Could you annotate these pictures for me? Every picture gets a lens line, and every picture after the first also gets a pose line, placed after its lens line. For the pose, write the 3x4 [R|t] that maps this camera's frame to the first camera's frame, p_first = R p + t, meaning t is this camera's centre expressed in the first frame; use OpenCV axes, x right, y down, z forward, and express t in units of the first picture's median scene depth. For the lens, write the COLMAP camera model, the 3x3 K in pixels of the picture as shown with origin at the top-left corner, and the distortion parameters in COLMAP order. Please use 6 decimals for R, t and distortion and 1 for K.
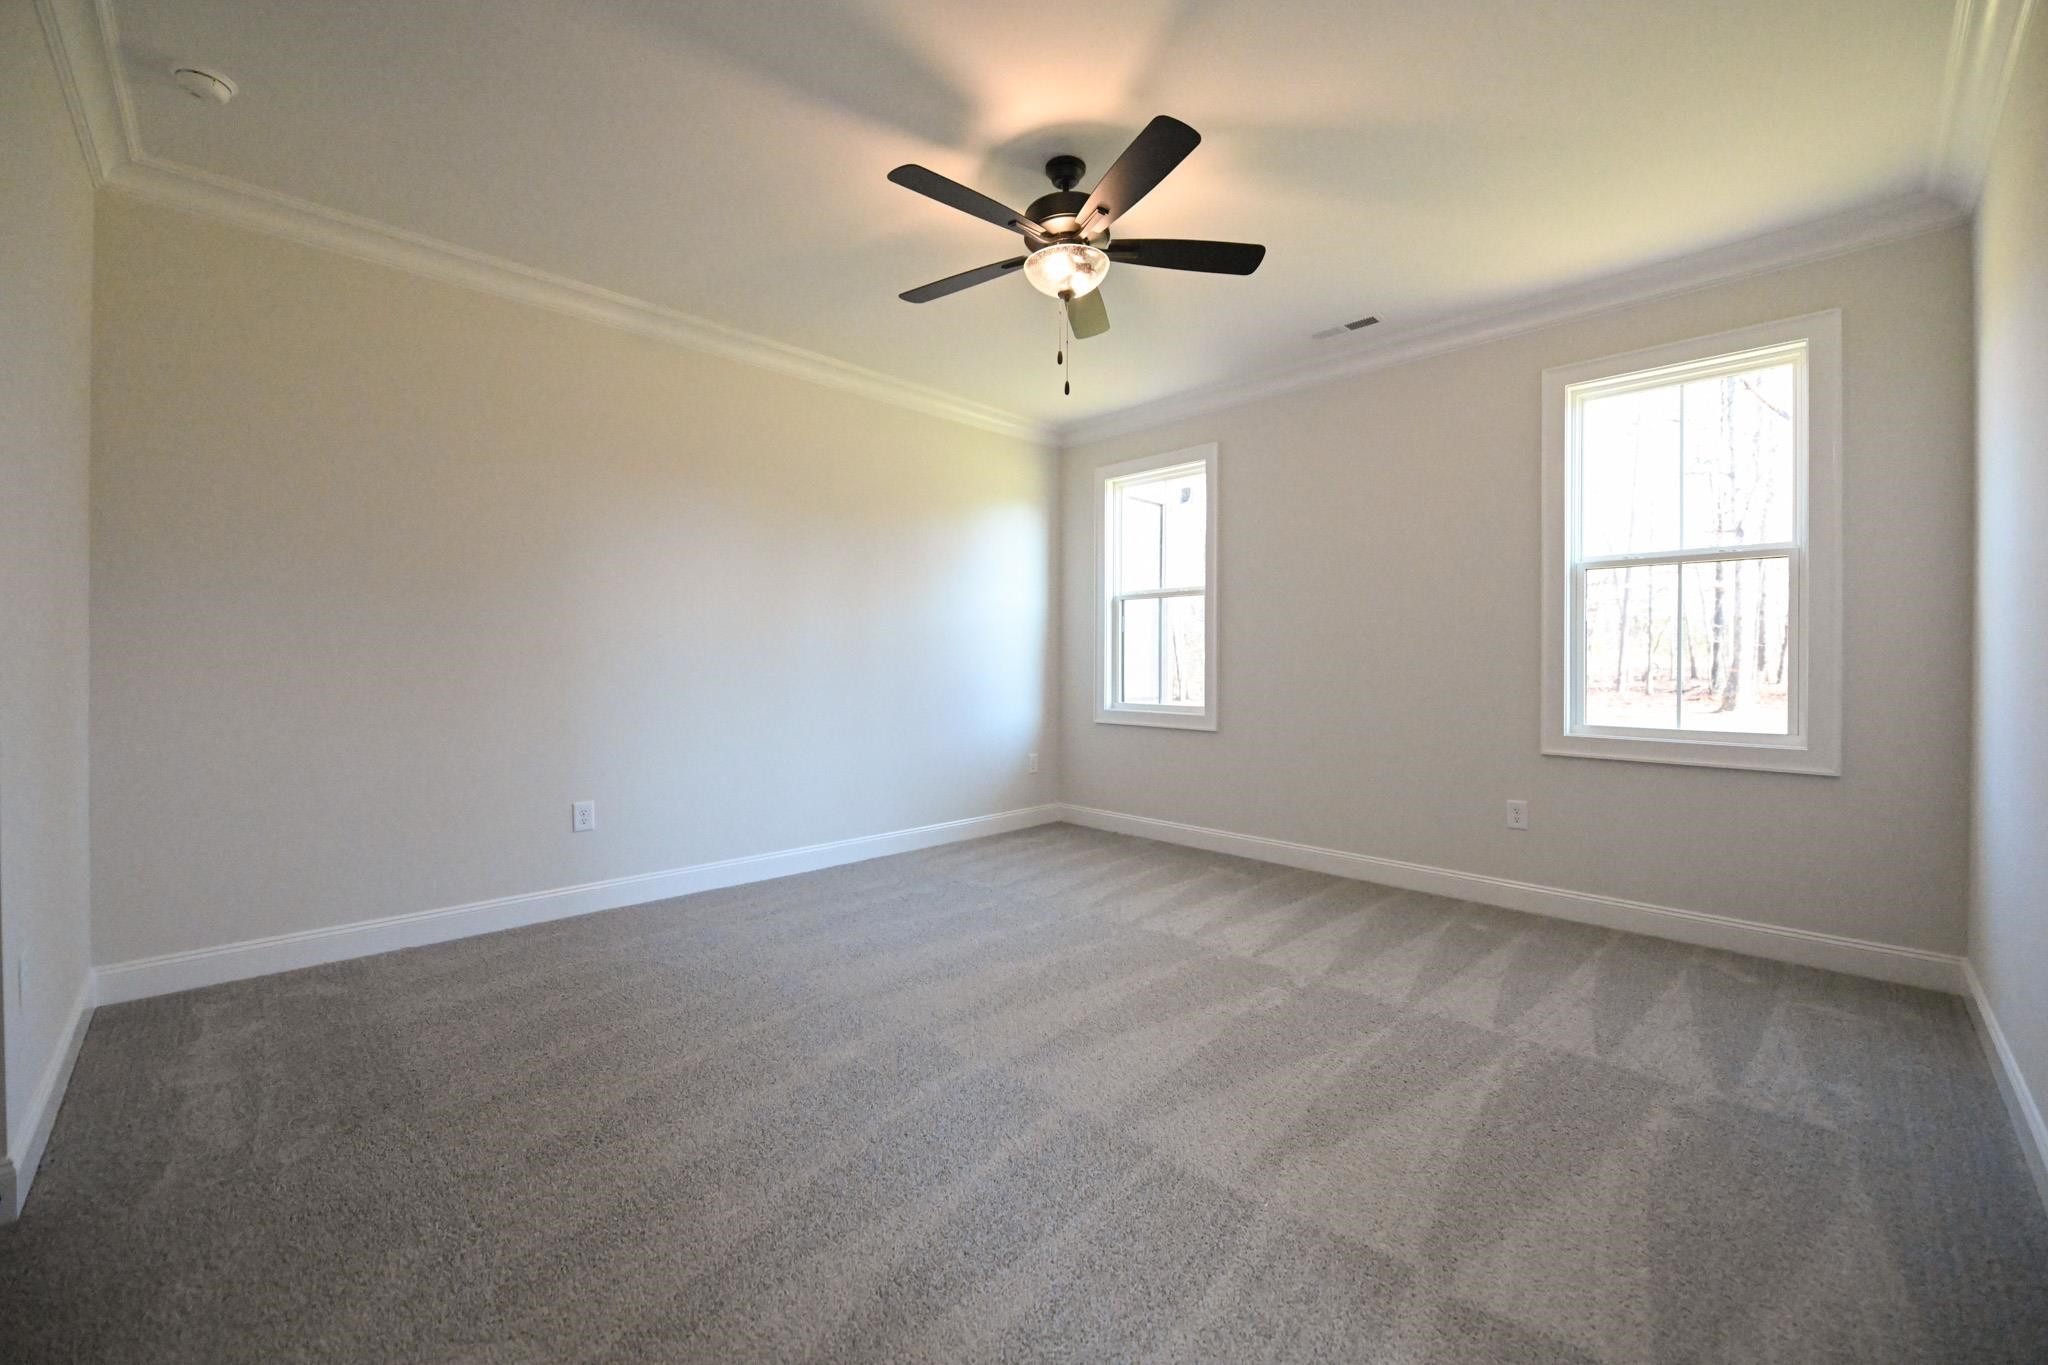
lens RADIAL K [[808.9, 0, 1022.7], [0, 808.9, 665.7], [0, 0, 1]] dist [-0.009692, -0.000210]
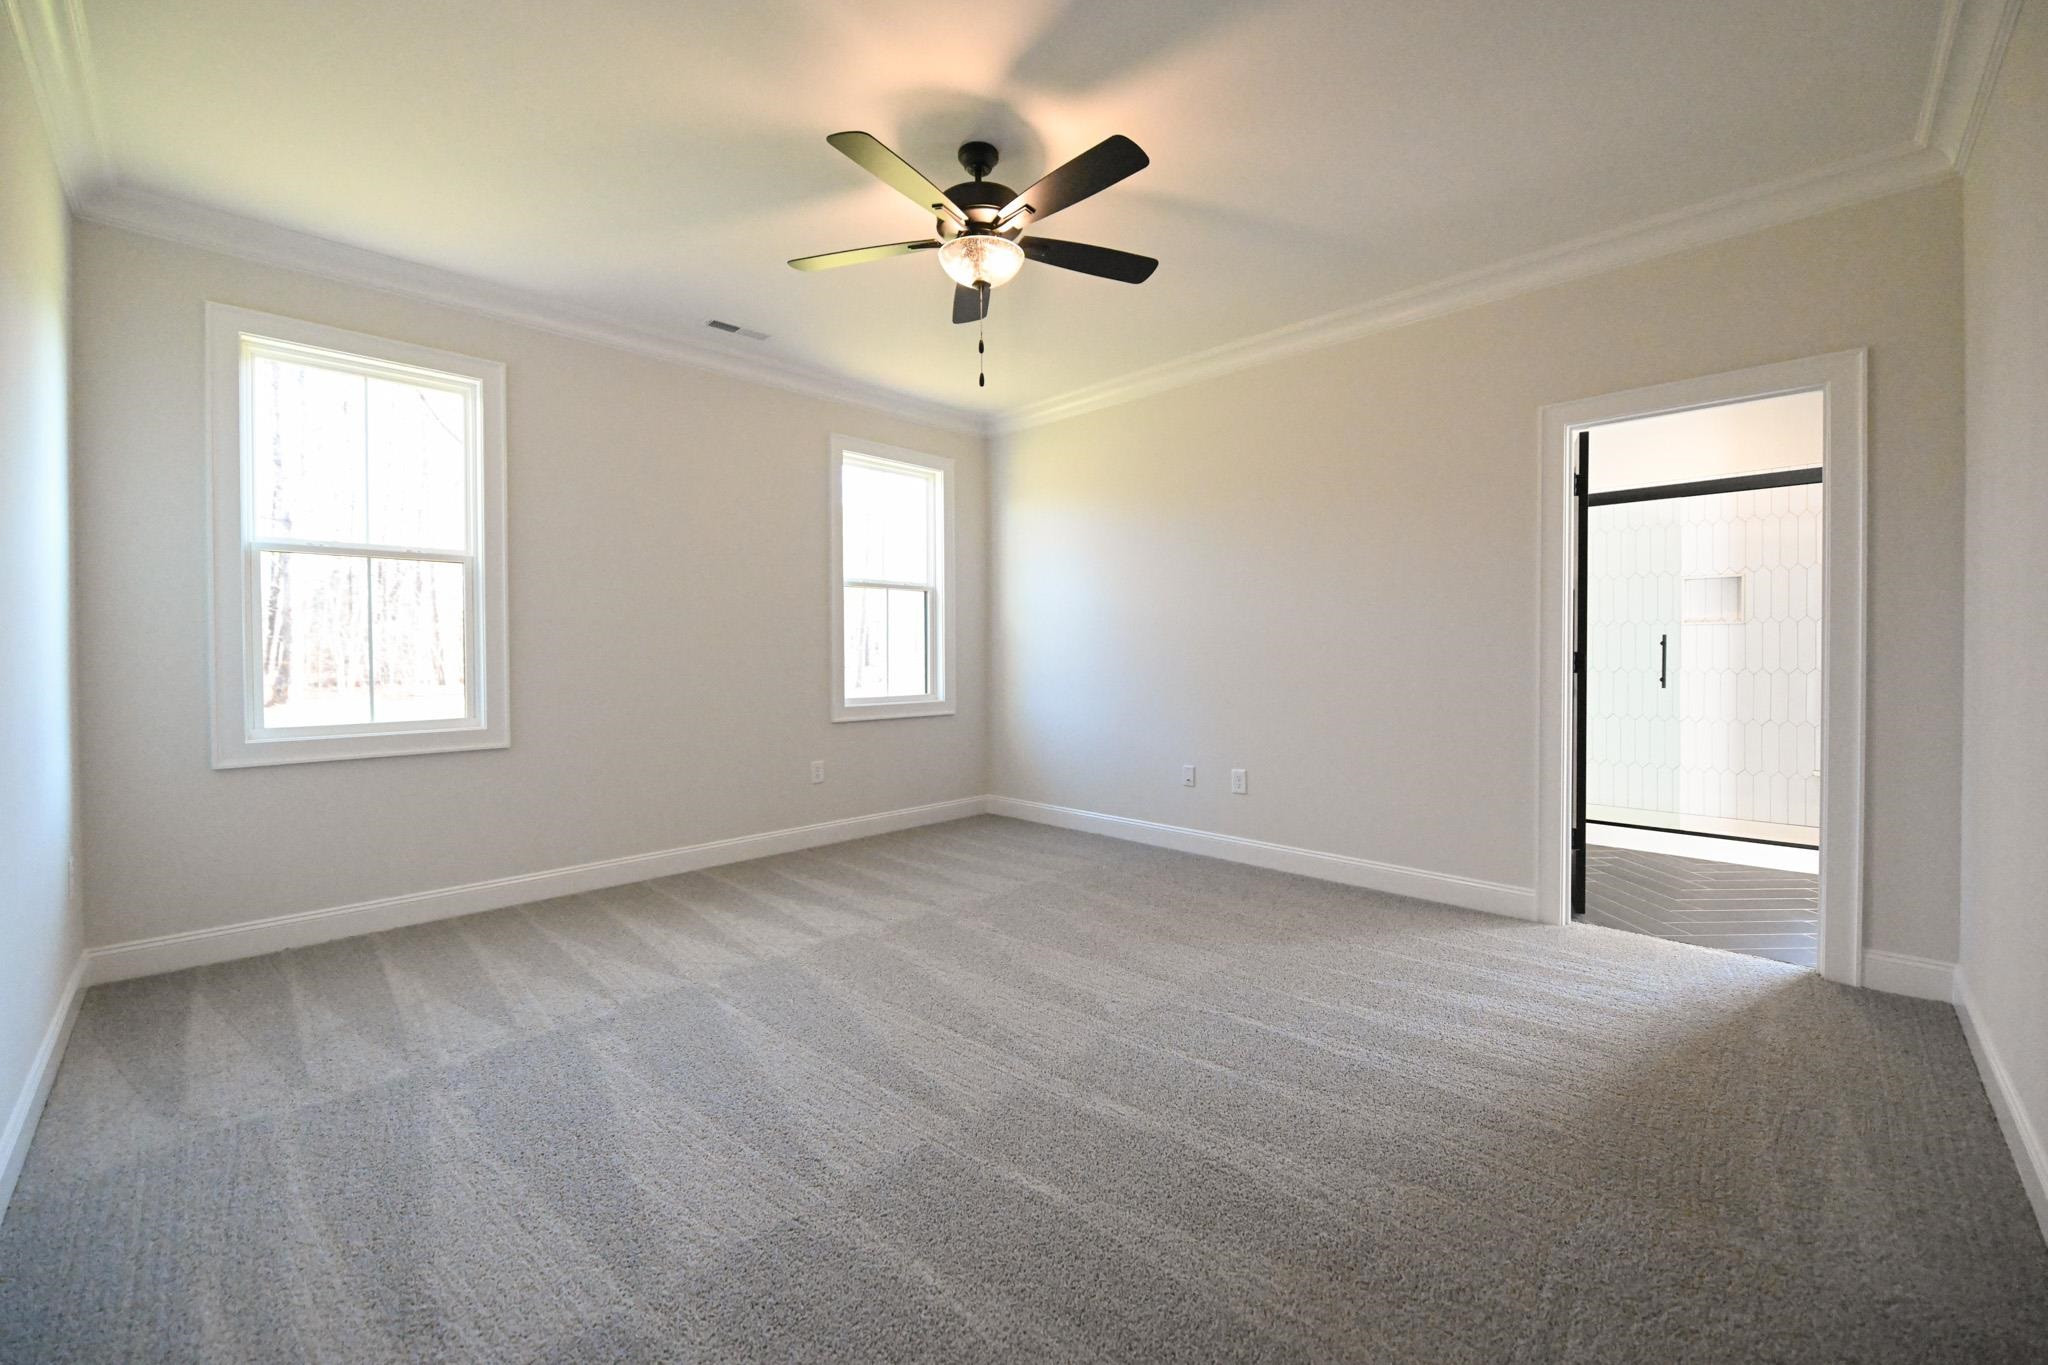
lens RADIAL K [[808.9, 0, 1022.7], [0, 808.9, 665.7], [0, 0, 1]] dist [-0.009692, -0.000210]
pose [[-0.010845, -0.020223, 0.999737, -0.618431], [0.009917, 0.999744, 0.020331, -0.007278], [-0.999892, 0.010134, -0.010641, 0.626014]]
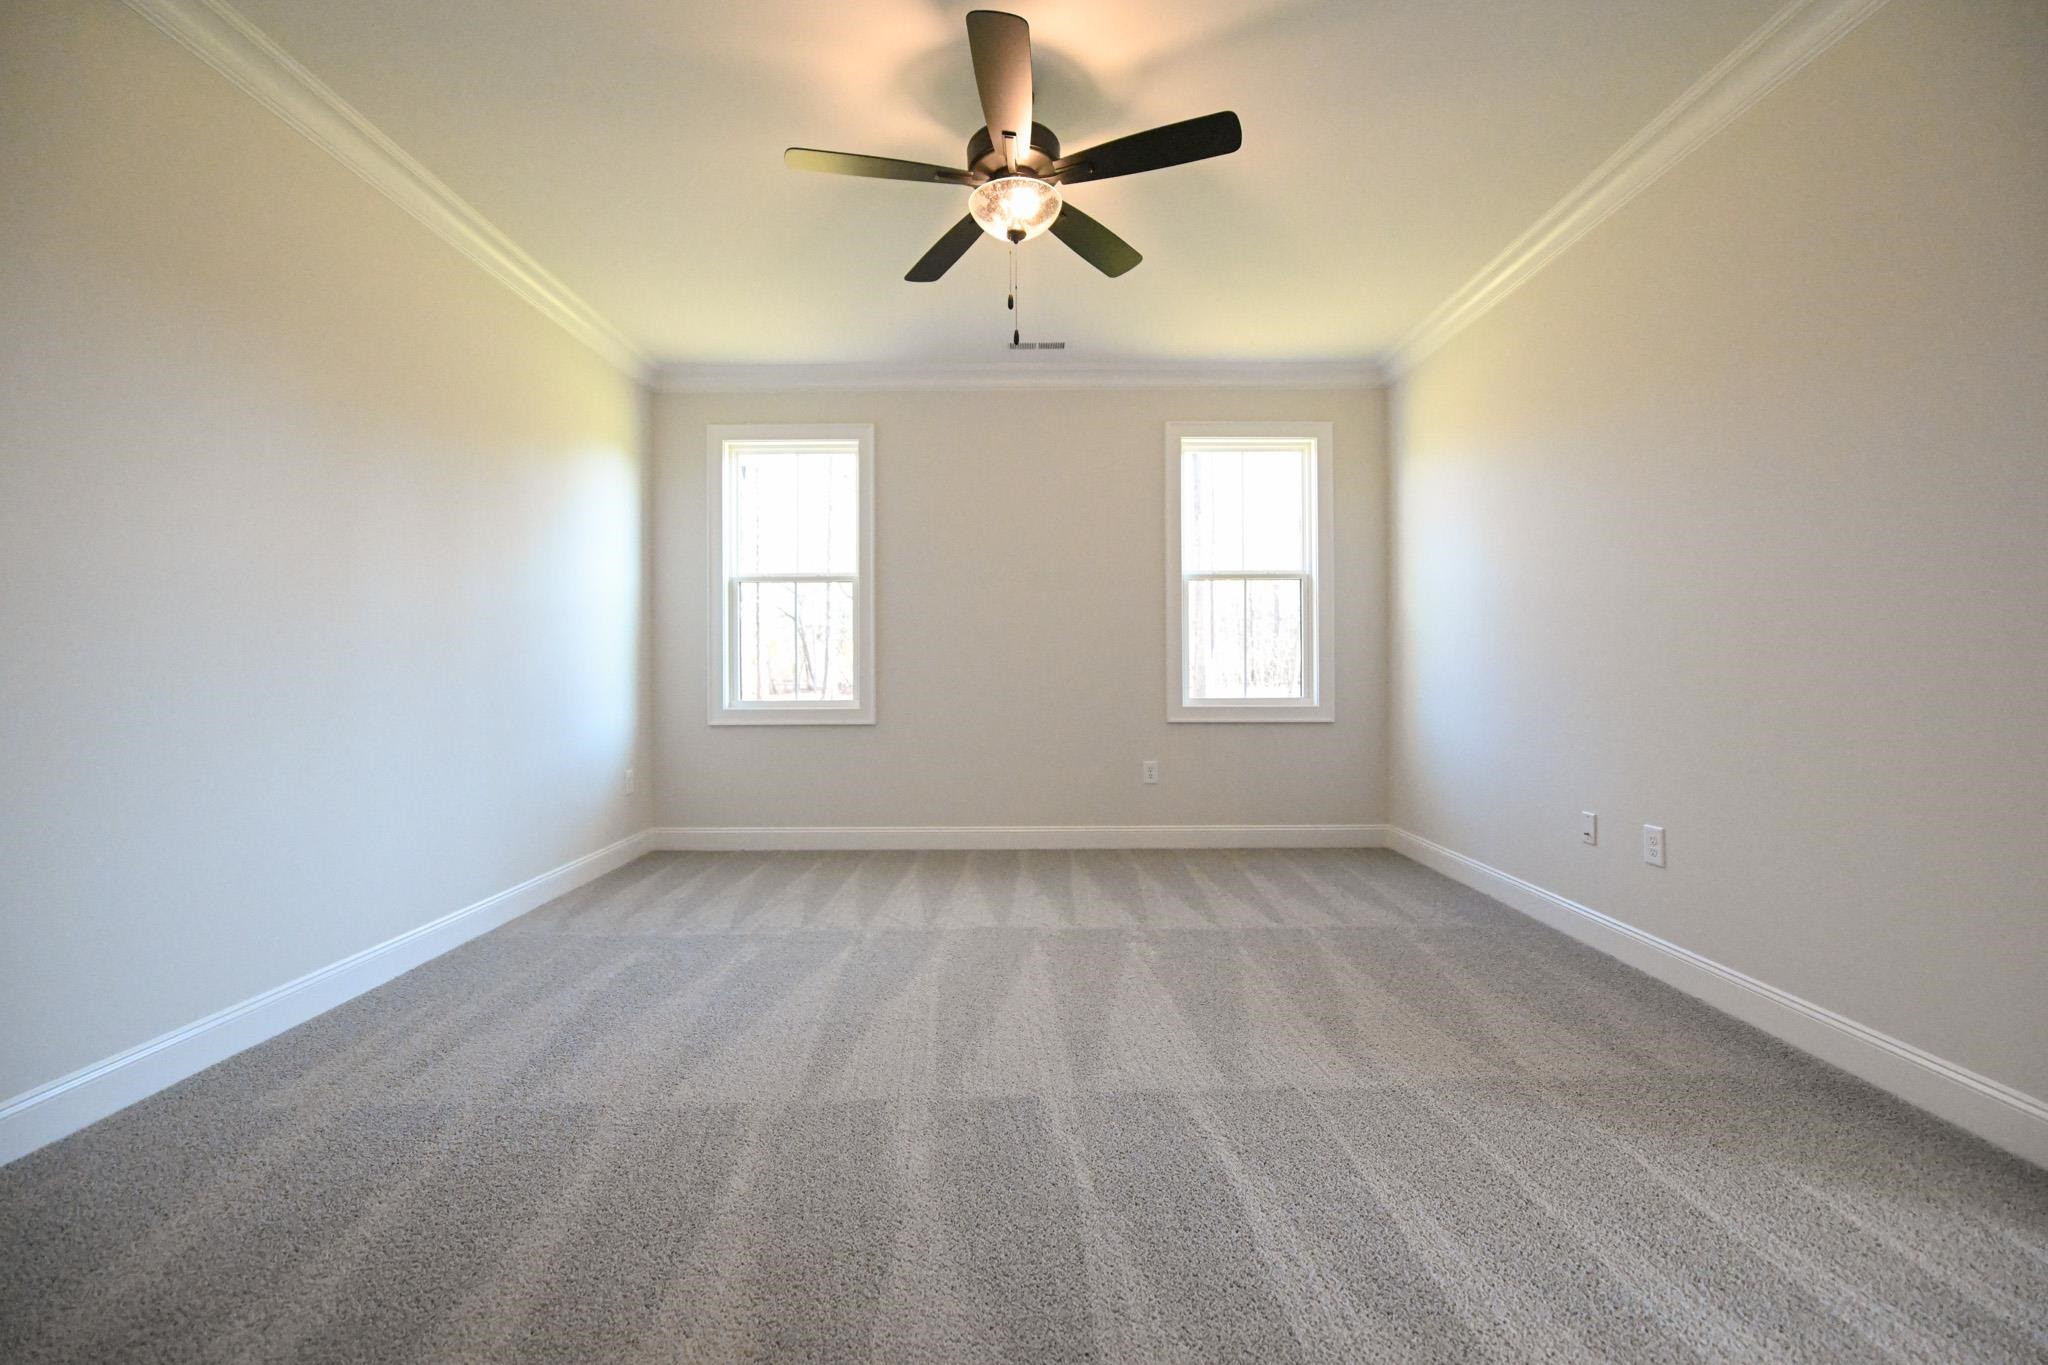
lens RADIAL K [[816.8, 0, 1022.3], [0, 816.8, 667.2], [0, 0, 1]] dist [-0.008762, -0.000131]
pose [[0.702546, -0.005809, 0.711615, -0.390724], [0.010738, 0.999939, -0.002438, 0.020702], [-0.711557, 0.009354, 0.702566, 0.228530]]
